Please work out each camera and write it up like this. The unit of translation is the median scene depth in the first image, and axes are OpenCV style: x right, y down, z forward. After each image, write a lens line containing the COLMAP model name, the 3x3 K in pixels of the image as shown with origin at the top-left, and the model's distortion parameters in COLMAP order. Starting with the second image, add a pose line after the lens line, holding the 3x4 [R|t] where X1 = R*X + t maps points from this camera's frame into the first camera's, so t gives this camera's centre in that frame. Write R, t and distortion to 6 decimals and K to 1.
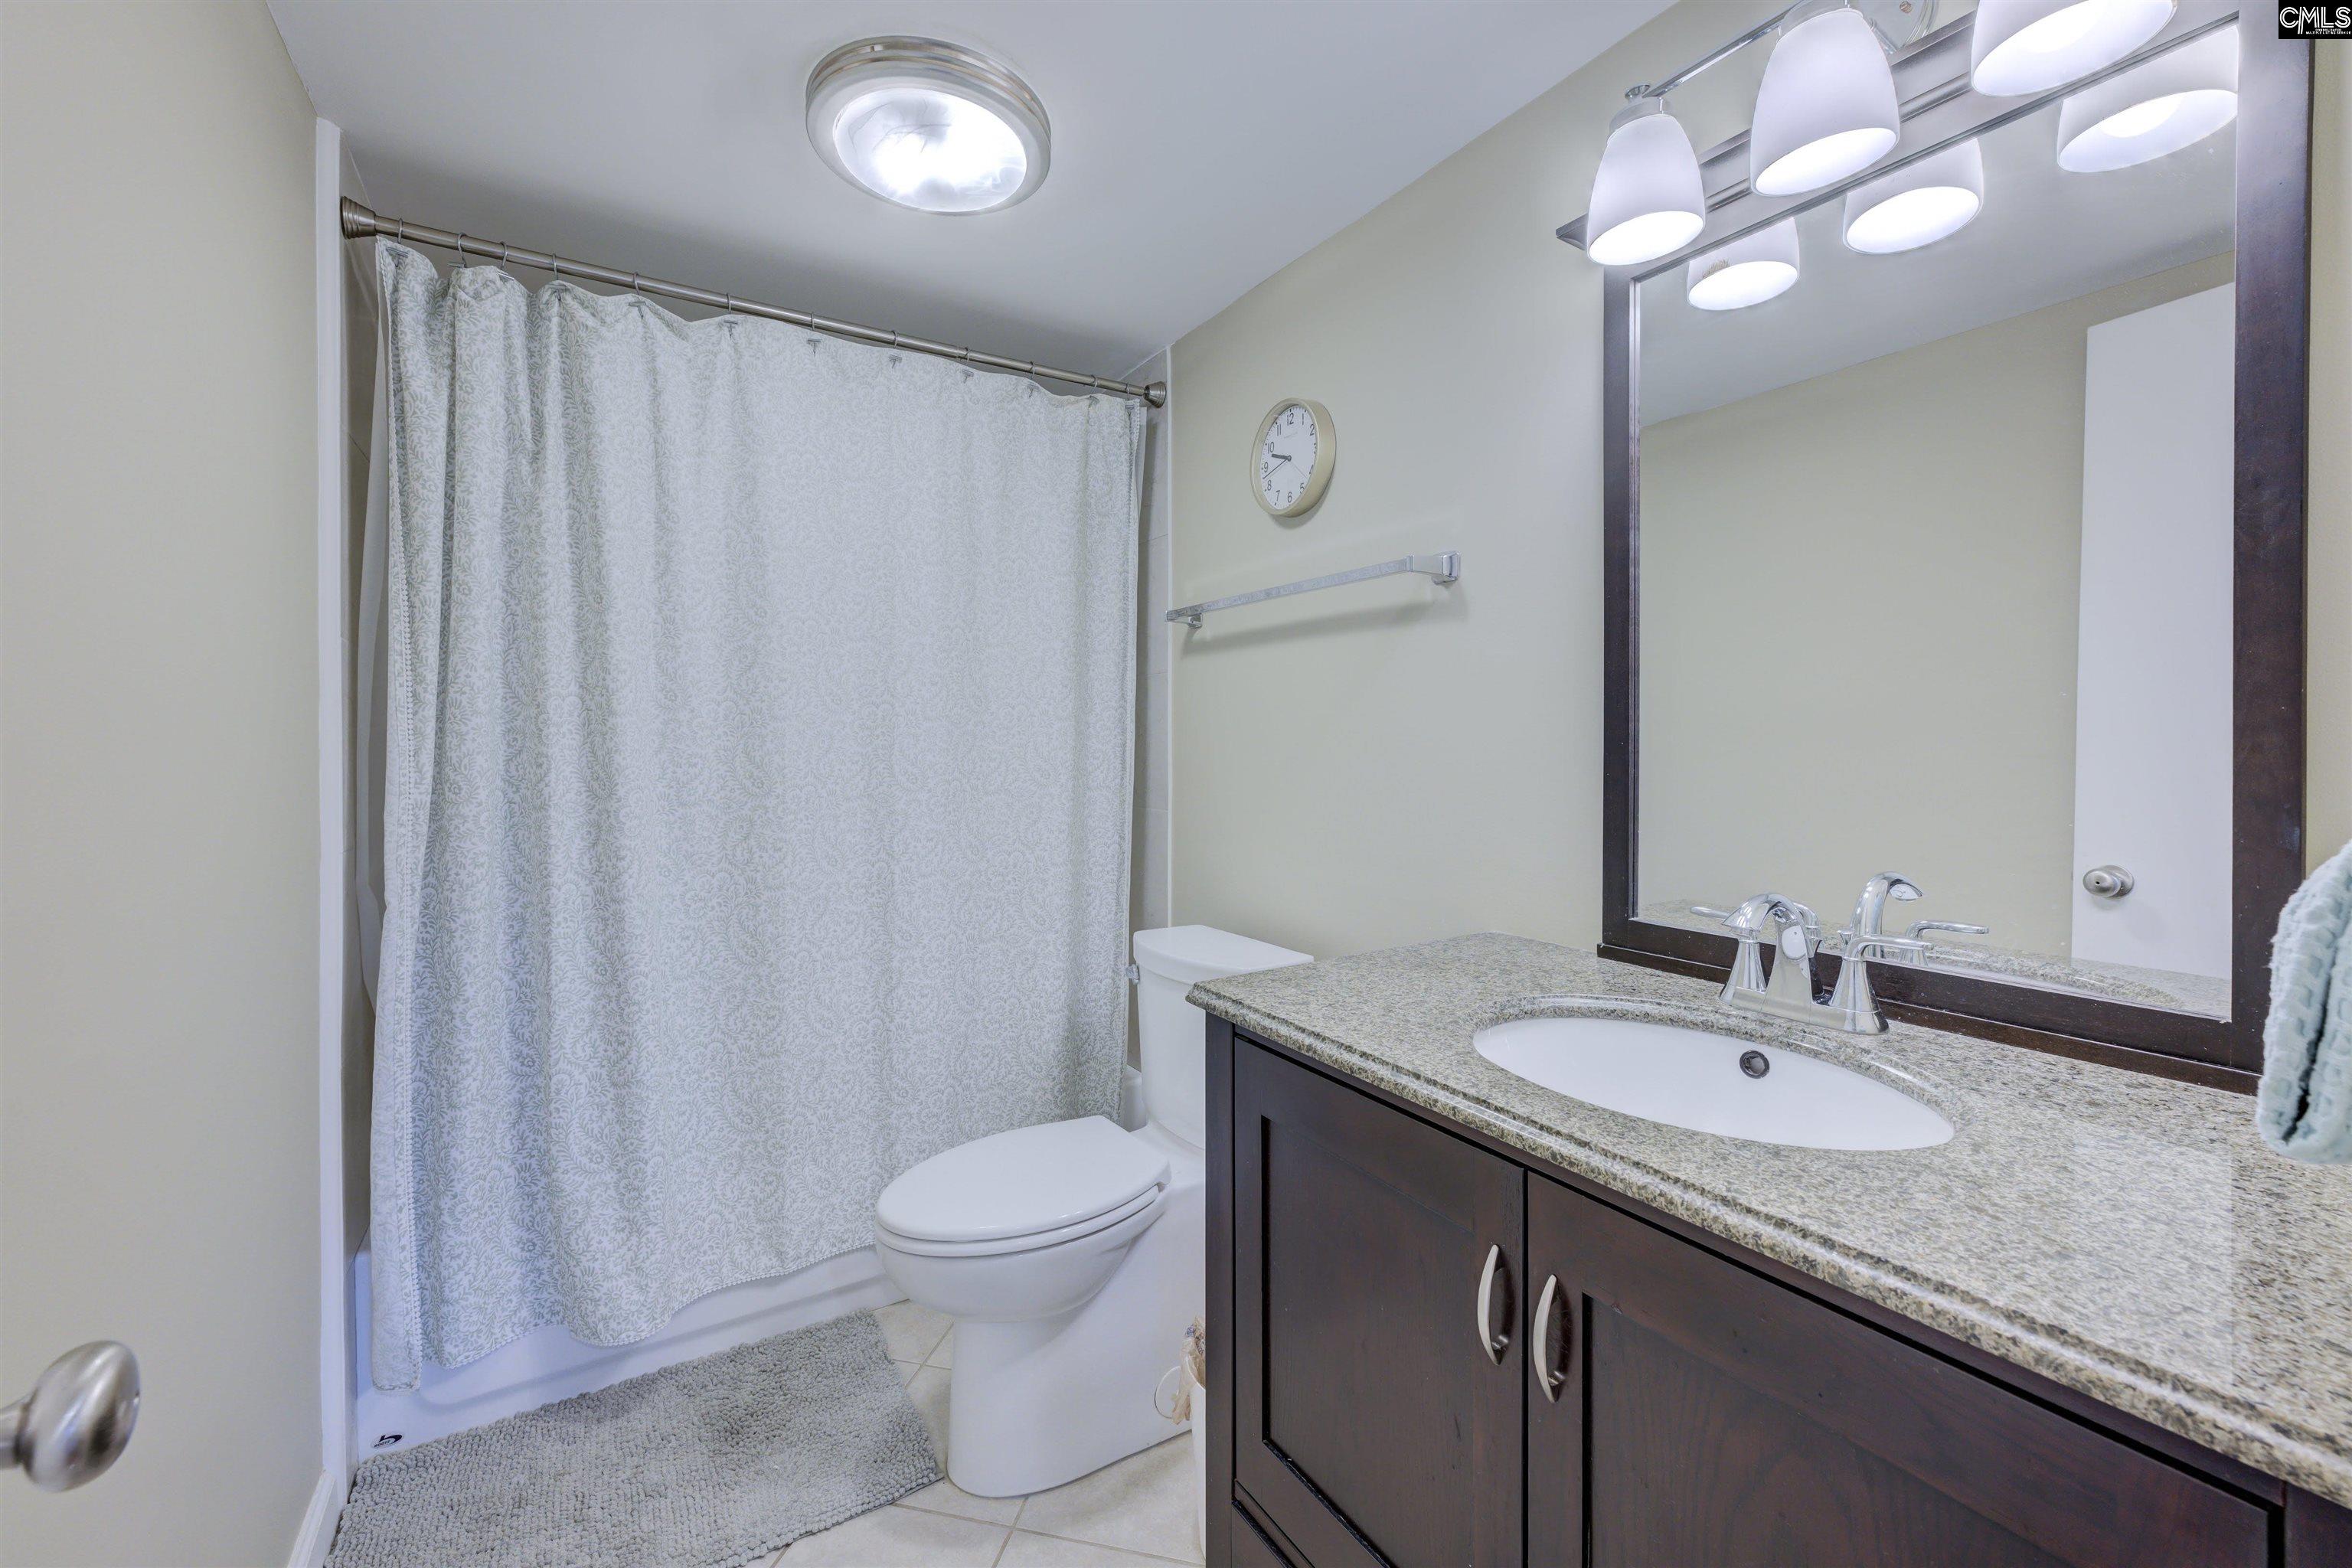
lens RADIAL K [[936.6, 0, 1173.7], [0, 936.6, 761.9], [0, 0, 1]] dist [-0.003737, 0.000985]
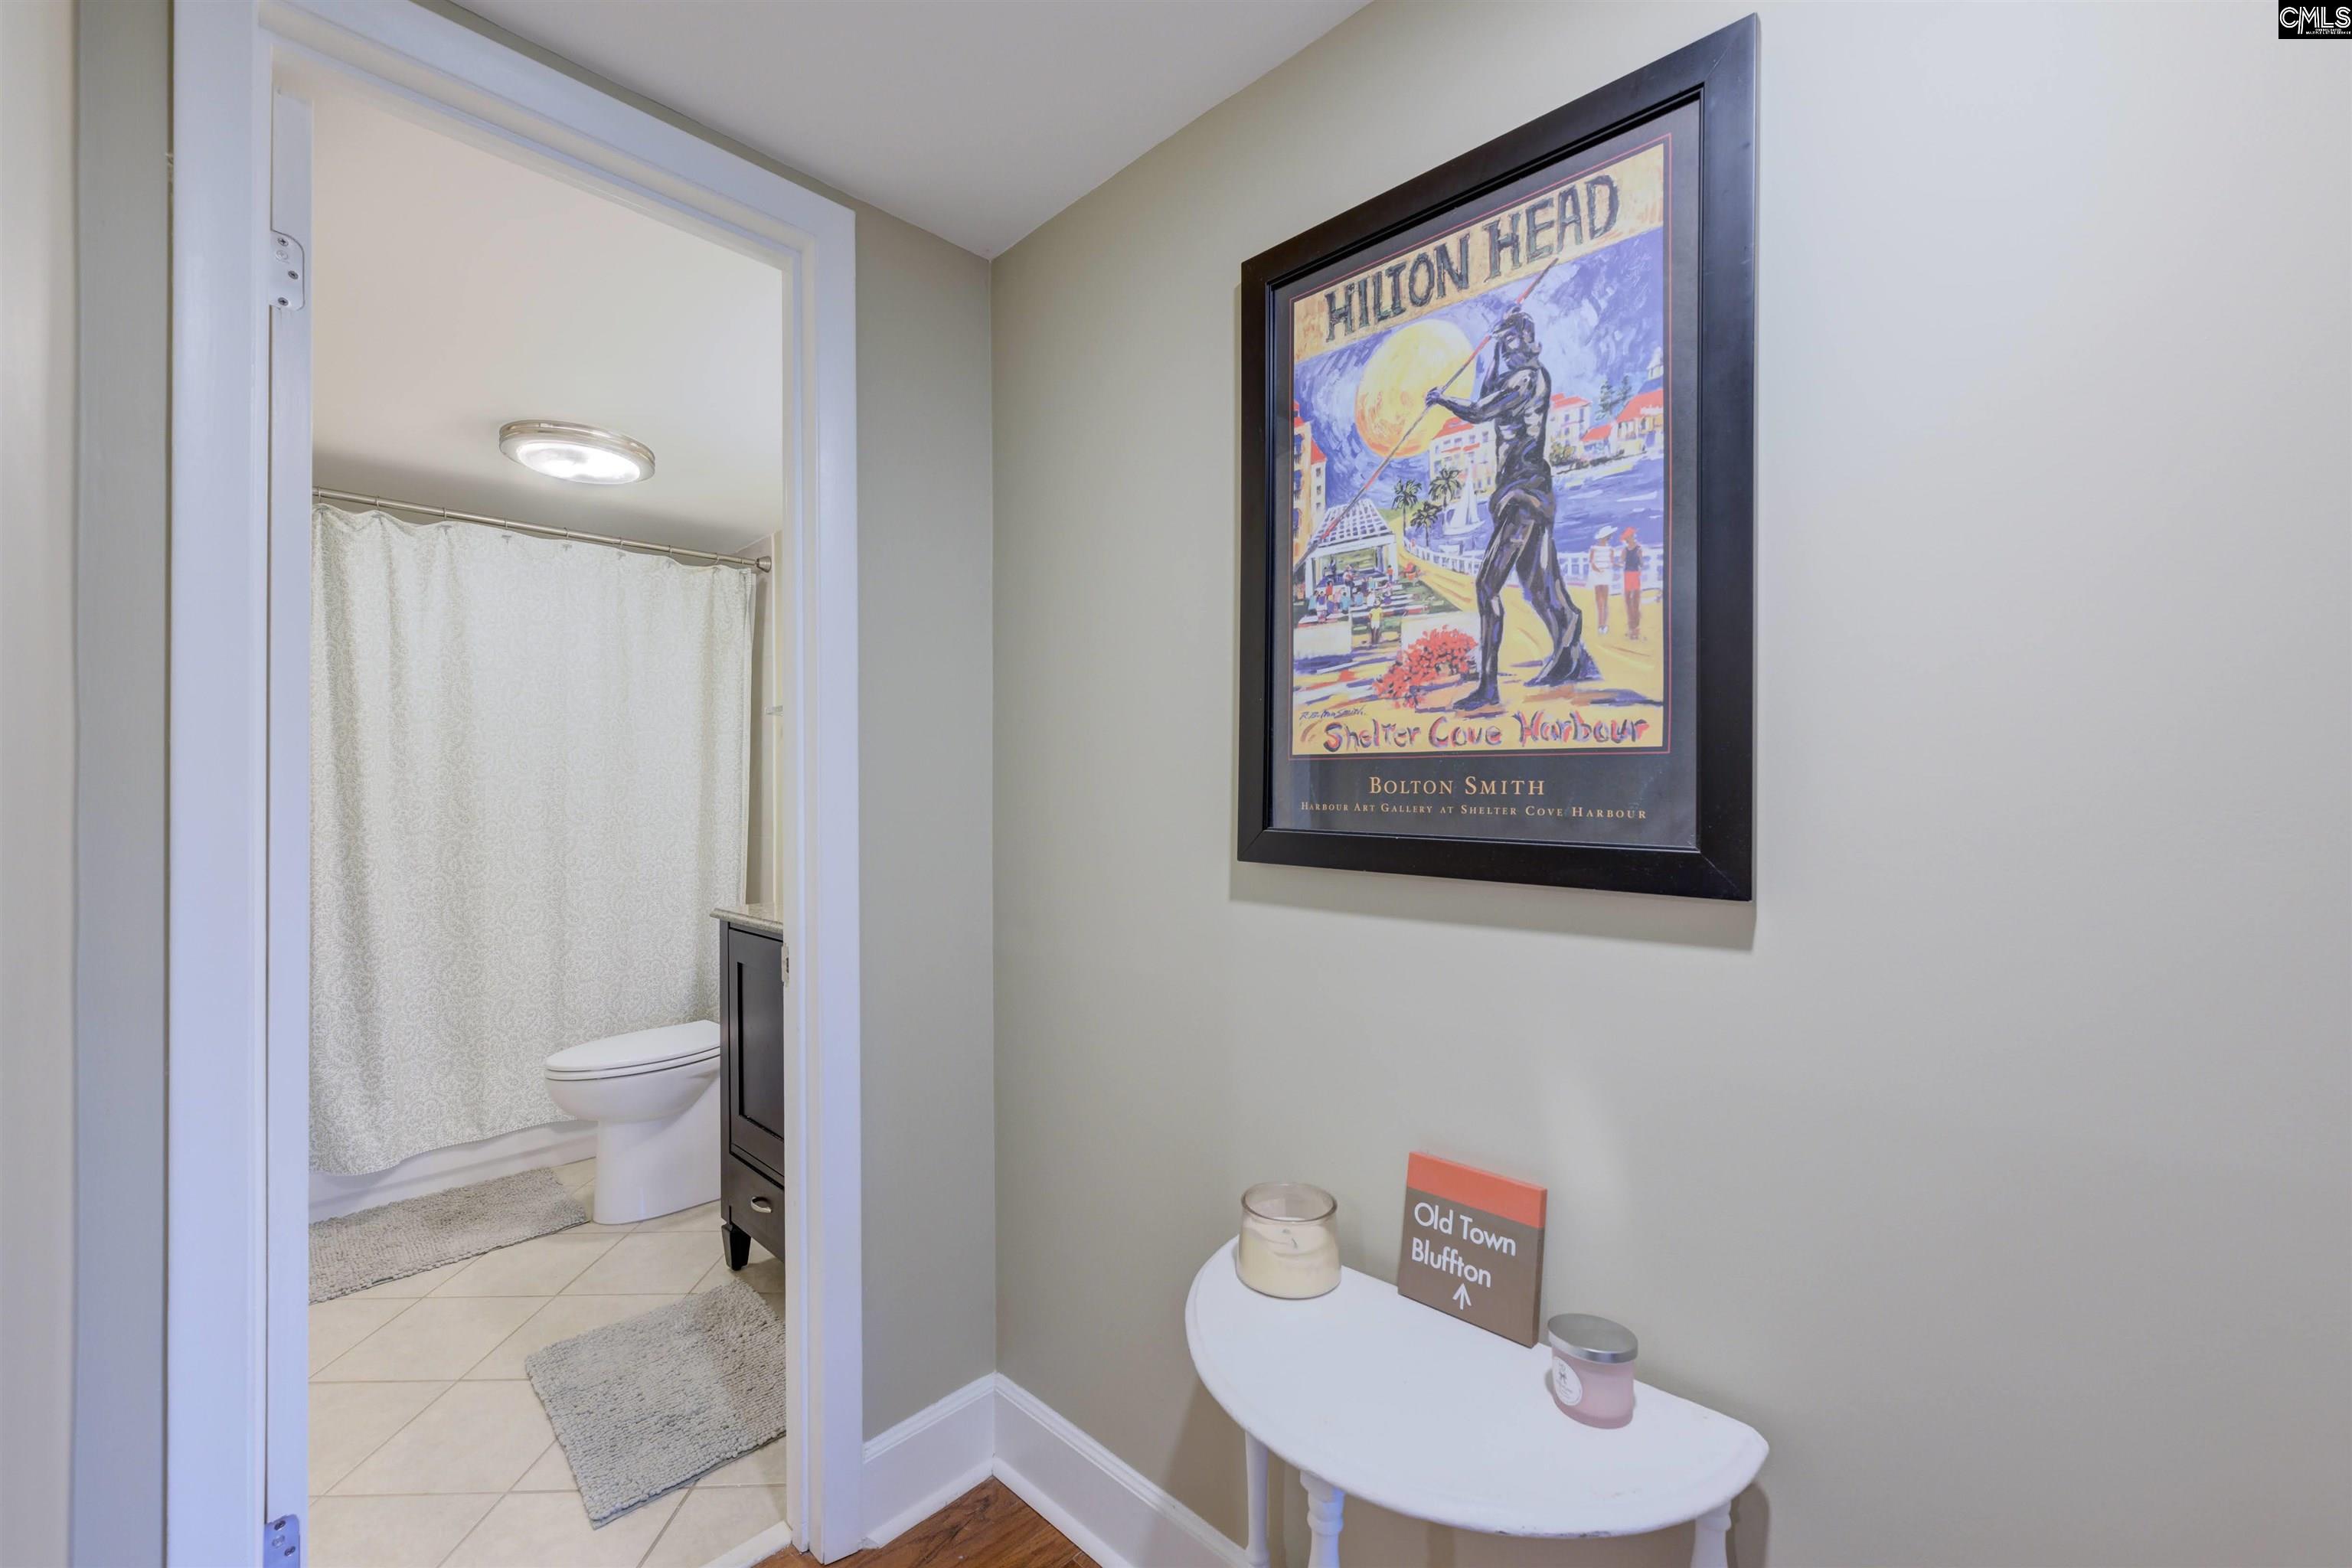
lens RADIAL K [[936.6, 0, 1177.8], [0, 936.6, 792.4], [0, 0, 1]] dist [-0.003737, 0.000985]
pose [[0.969729, -0.007902, 0.244057, 0.333446], [0.013883, 0.999644, -0.022798, 0.030311], [-0.243790, 0.025496, 0.969493, -0.814958]]
